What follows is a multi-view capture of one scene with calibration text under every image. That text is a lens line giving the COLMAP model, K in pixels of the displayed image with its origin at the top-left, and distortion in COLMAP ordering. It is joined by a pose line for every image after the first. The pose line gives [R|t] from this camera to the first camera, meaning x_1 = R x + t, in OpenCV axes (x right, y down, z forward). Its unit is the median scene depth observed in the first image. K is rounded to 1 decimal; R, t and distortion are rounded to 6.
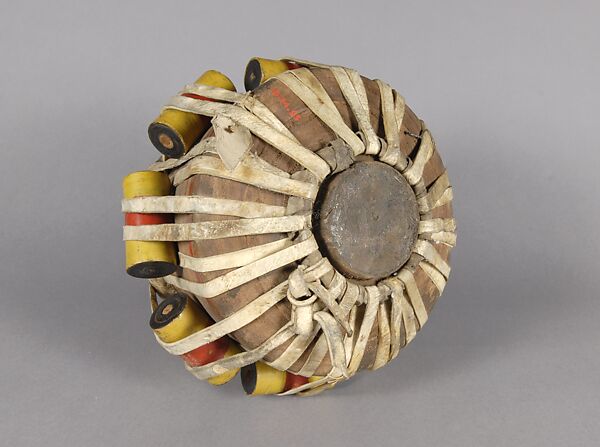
lens RADIAL K [[631.1, 0, 300.0], [0, 631.1, 223.1], [0, 0, 1]] dist [-0.002204, 0.000000]
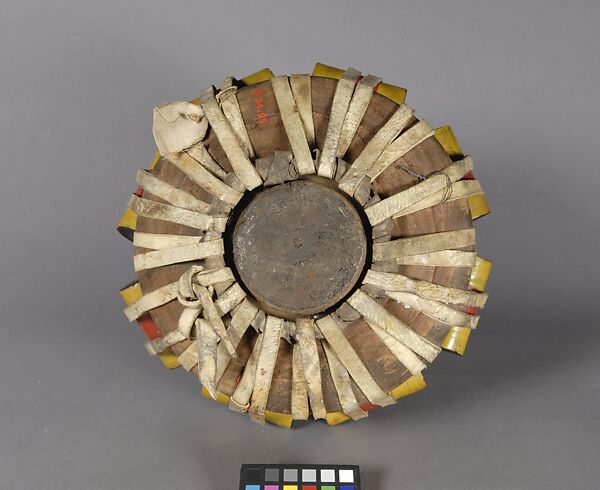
lens RADIAL K [[671.4, 0, 300.0], [0, 671.4, 245.4], [0, 0, 1]] dist [0.025227, 0.000000]
pose [[0.793052, 0.274029, -0.544037, 0.644269], [-0.289907, 0.955262, 0.058559, -0.065102], [0.535745, 0.111280, 0.837015, 0.211891]]
